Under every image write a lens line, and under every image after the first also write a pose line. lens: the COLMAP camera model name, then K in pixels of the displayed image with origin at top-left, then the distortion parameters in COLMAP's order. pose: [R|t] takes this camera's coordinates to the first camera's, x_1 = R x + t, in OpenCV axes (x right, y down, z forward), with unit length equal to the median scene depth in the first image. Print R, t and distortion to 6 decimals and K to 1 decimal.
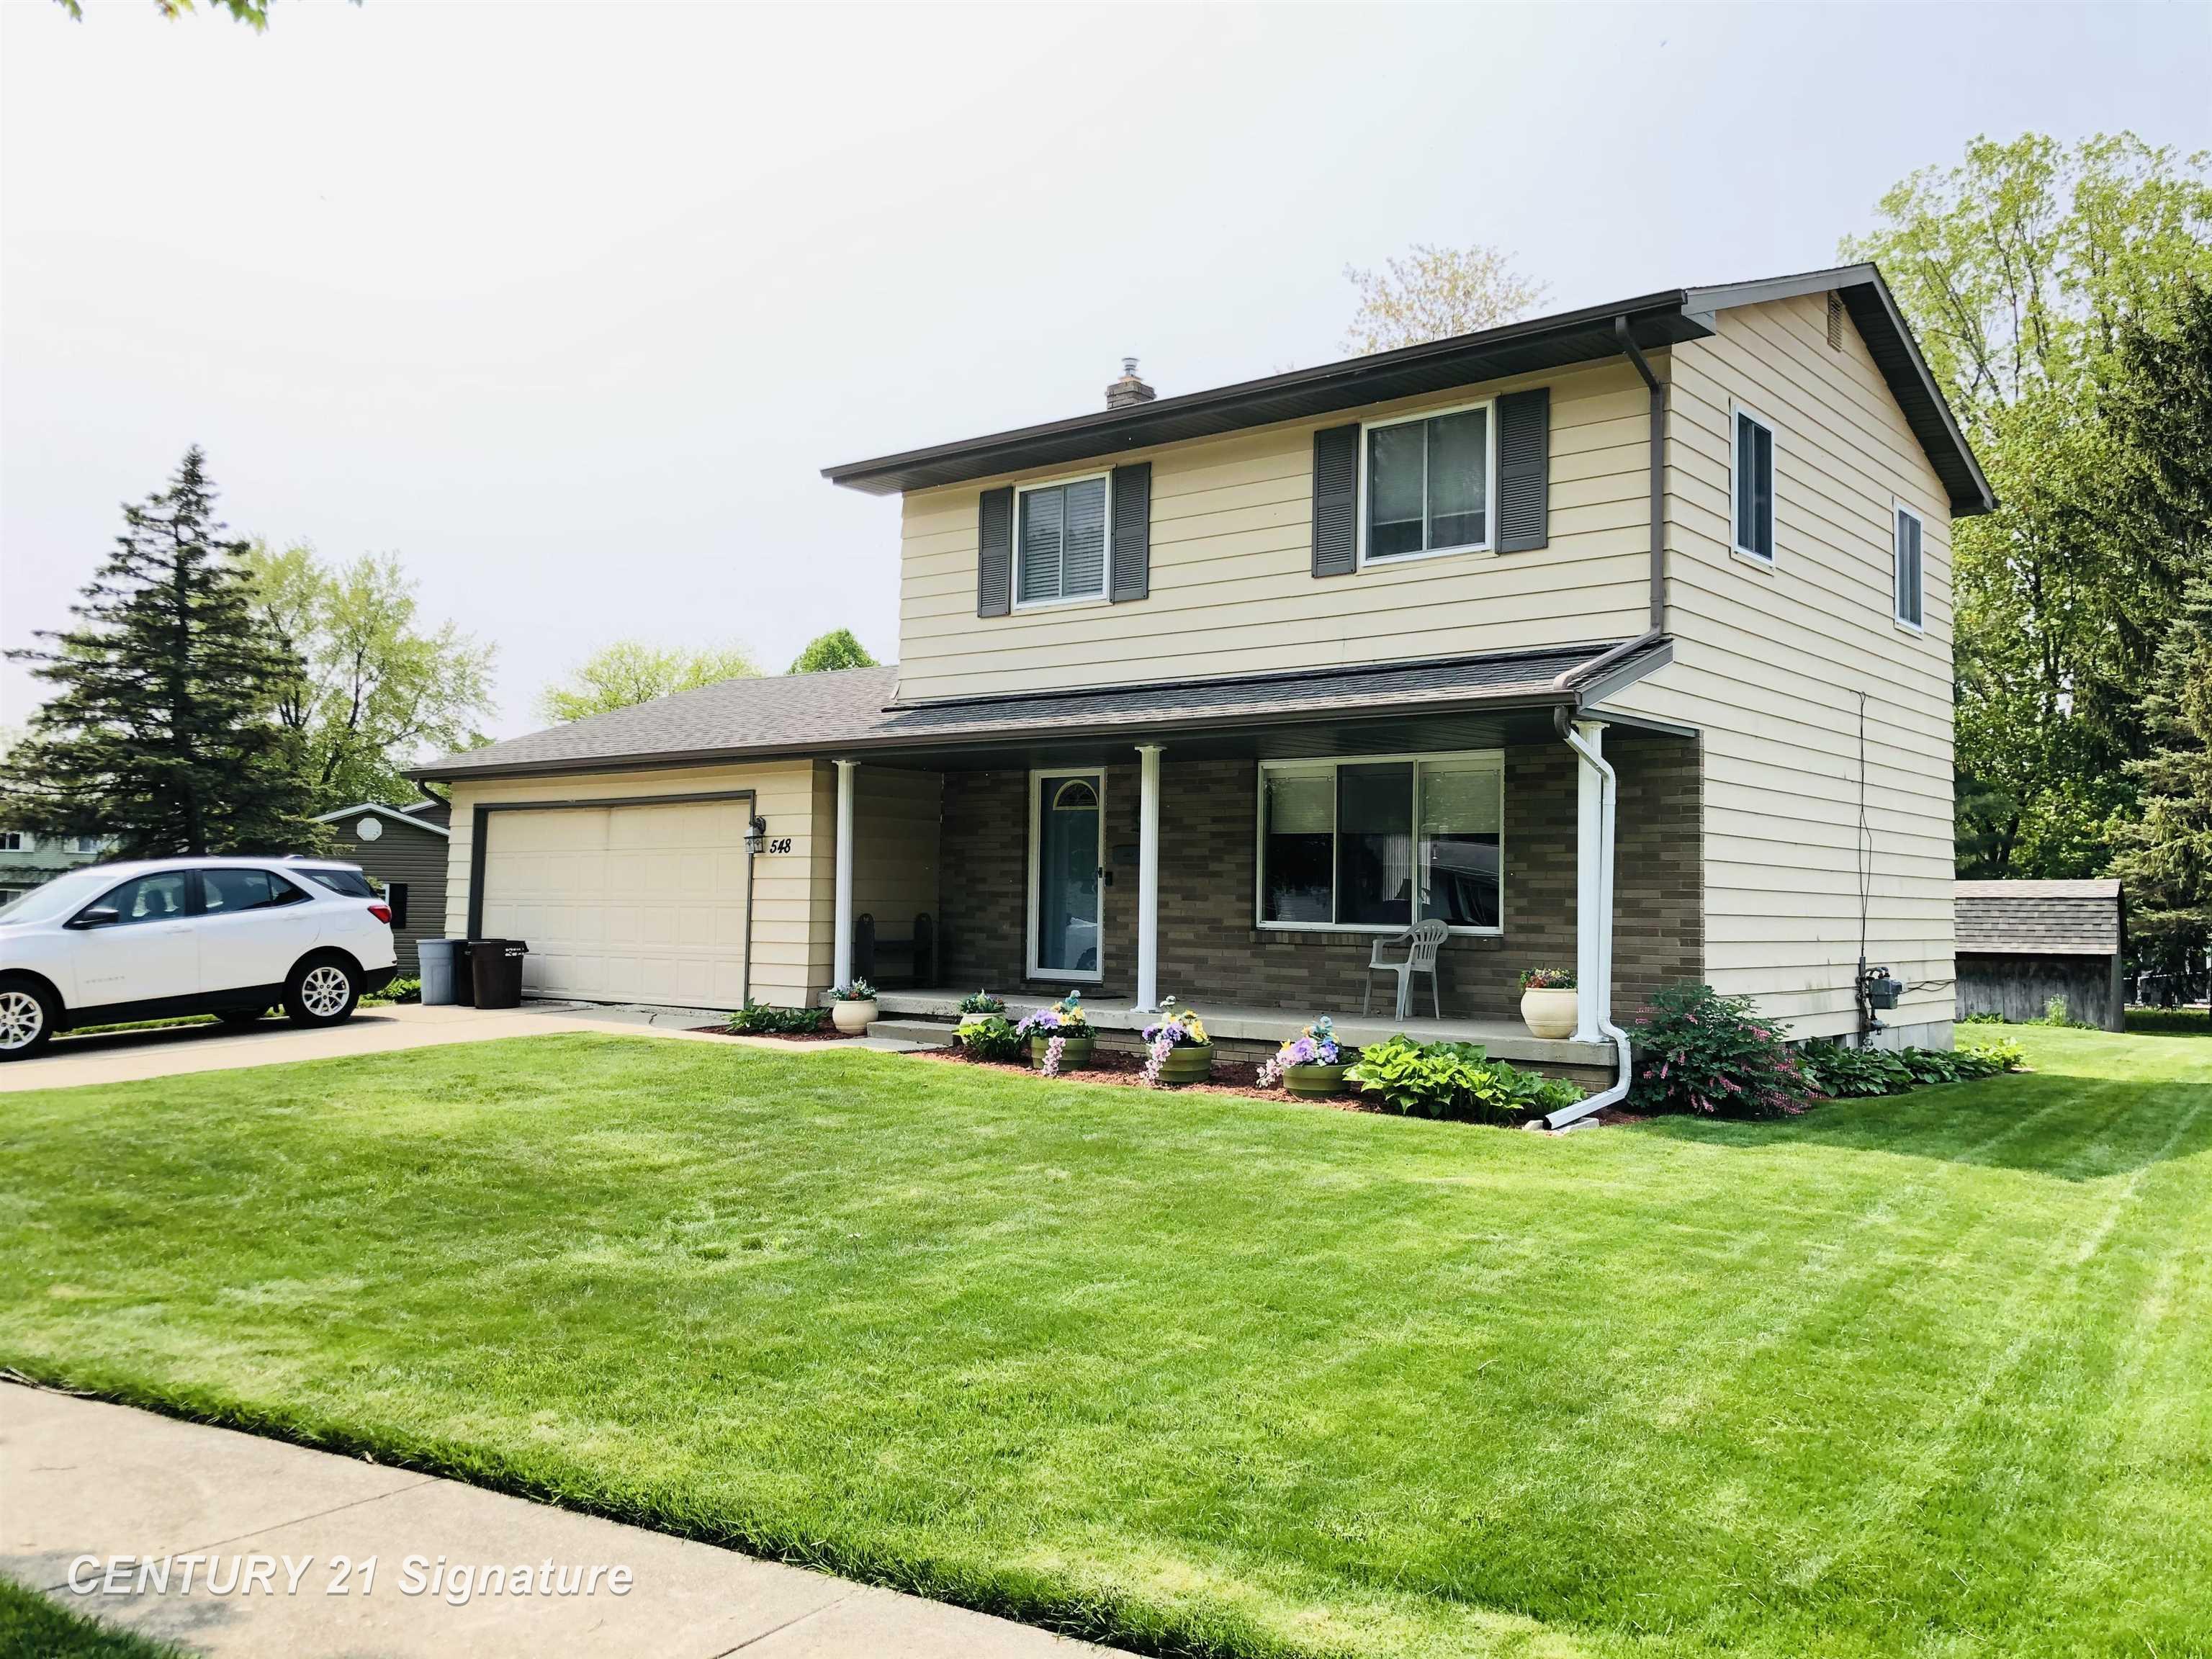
lens RADIAL K [[1804.4, 0, 1110.2], [0, 1804.4, 823.5], [0, 0, 1]] dist [0.006215, 0.002466]
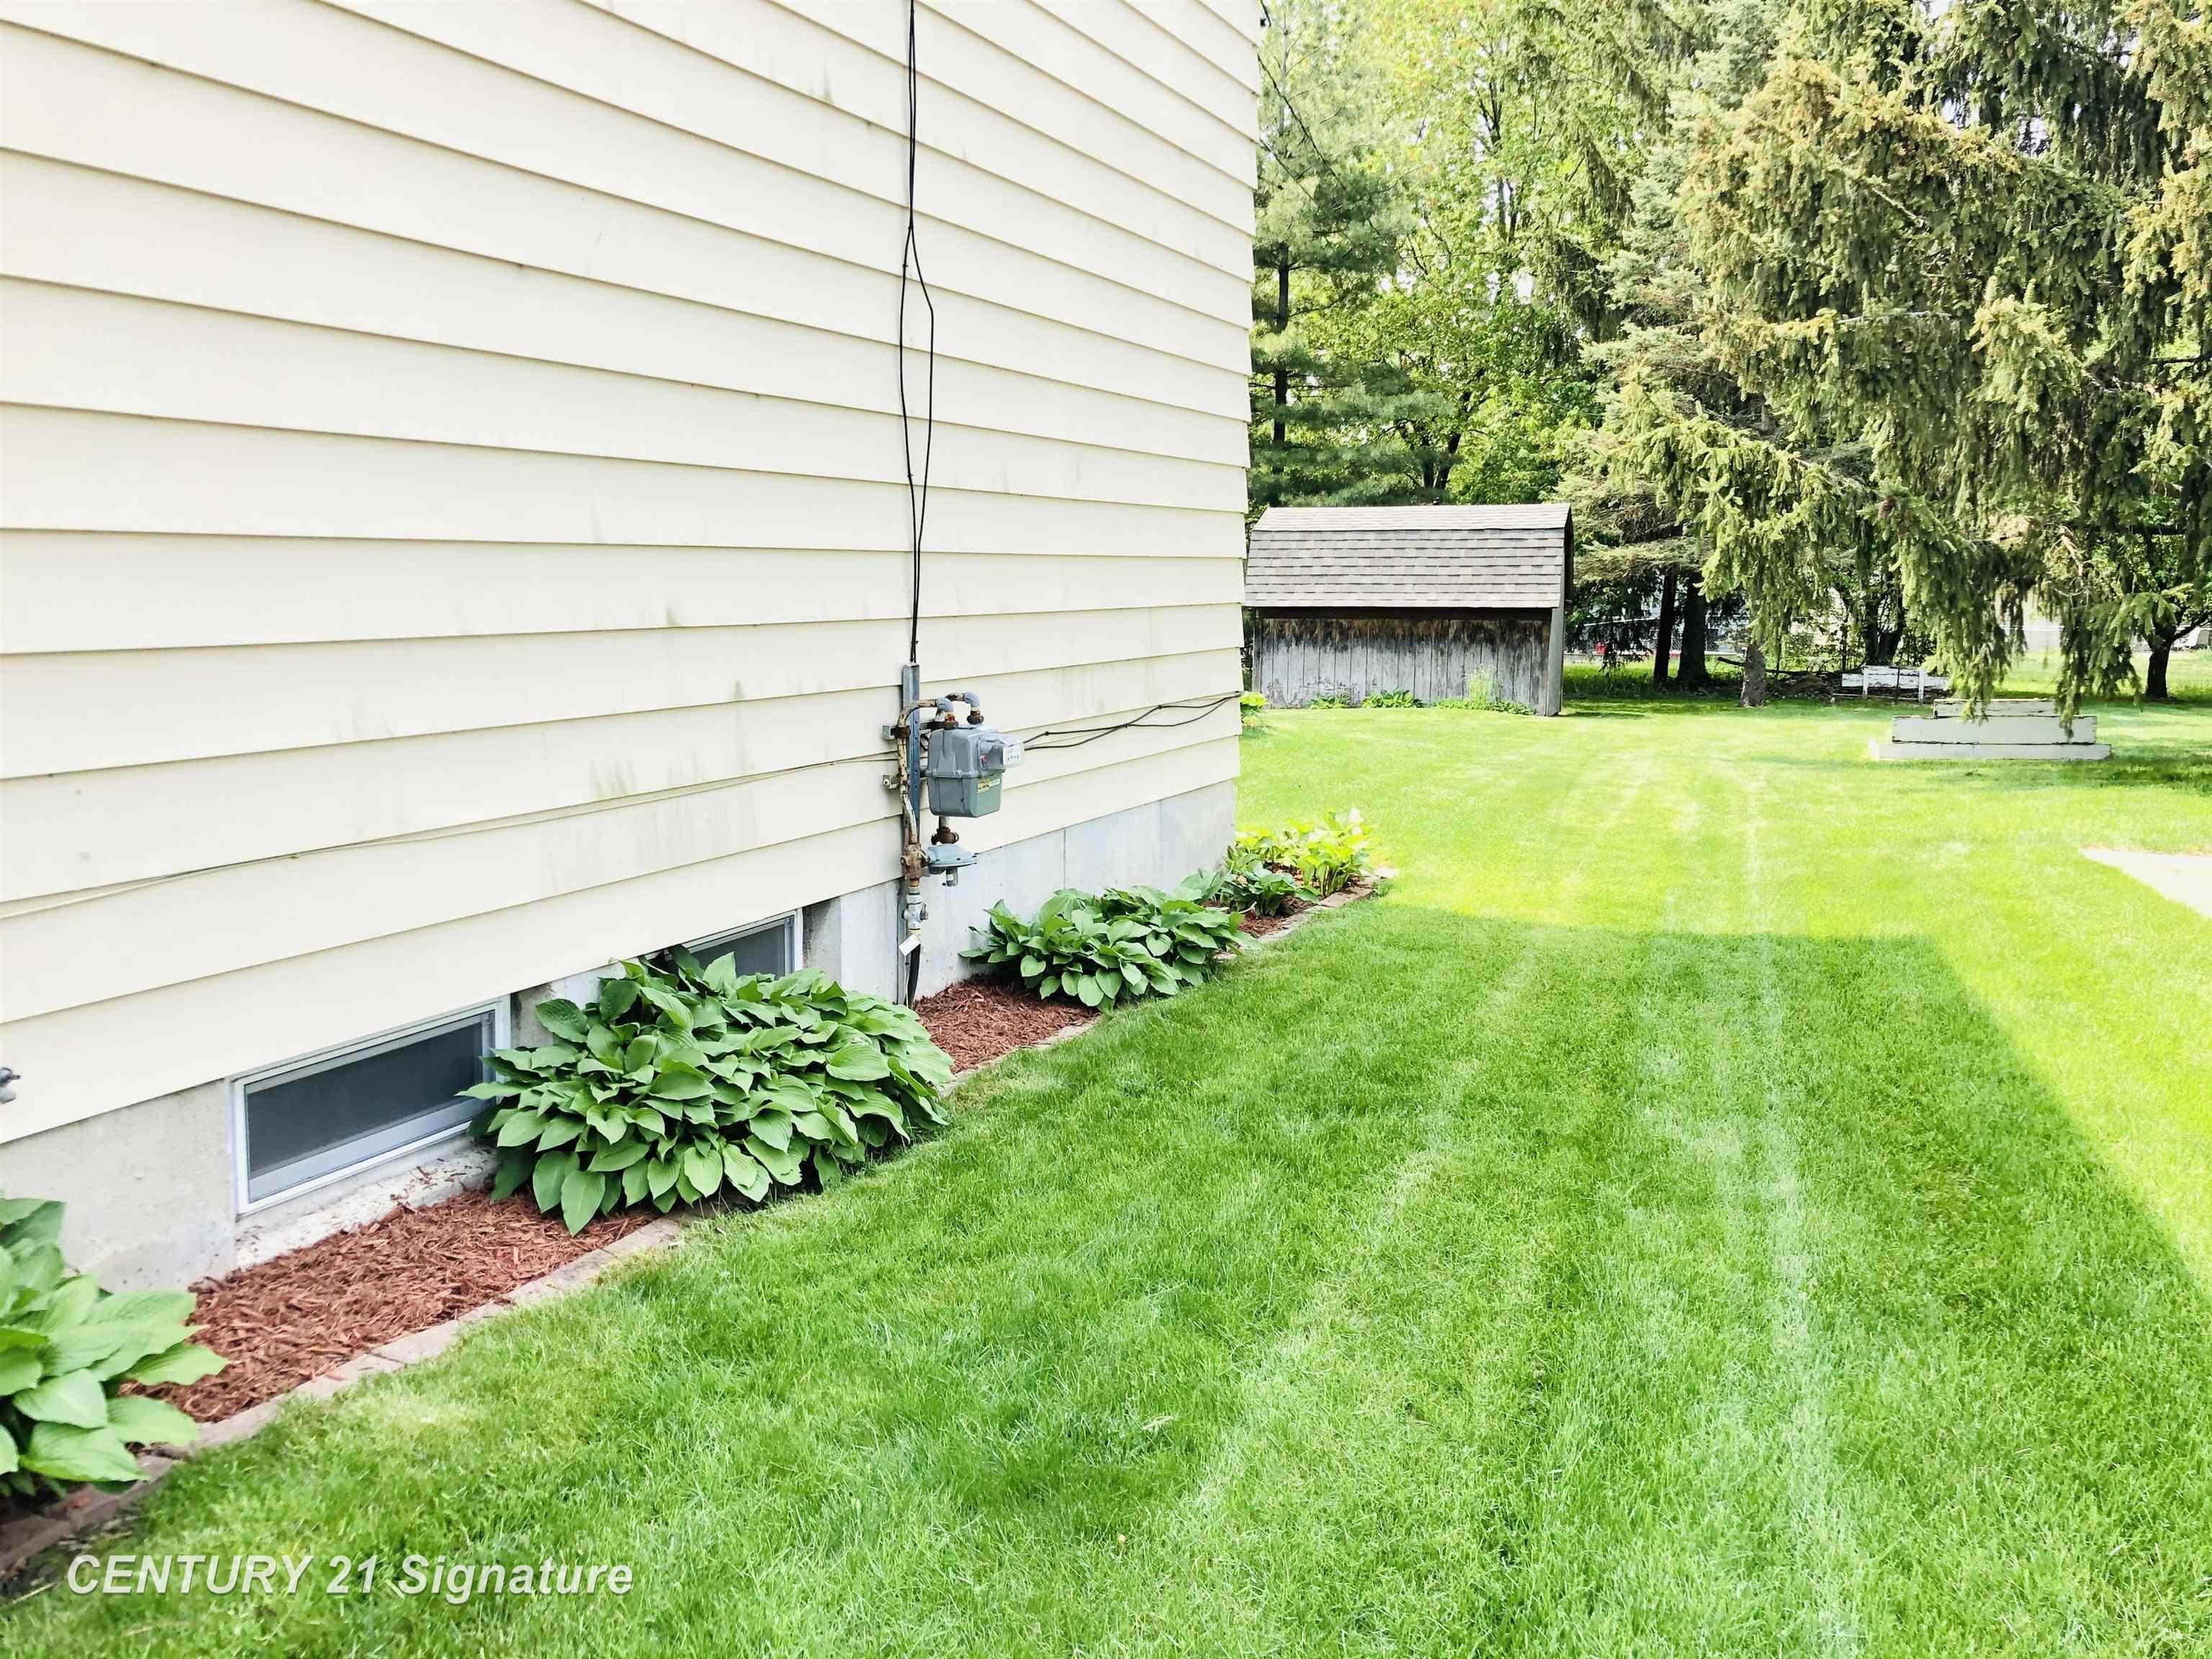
lens RADIAL K [[1804.4, 0, 1102.6], [0, 1804.4, 830.2], [0, 0, 1]] dist [0.006215, 0.002466]
pose [[0.966430, -0.042828, 0.253334, 0.170259], [-0.008768, 0.979937, 0.199114, 0.015158], [-0.256779, -0.194651, 0.946665, 0.304304]]
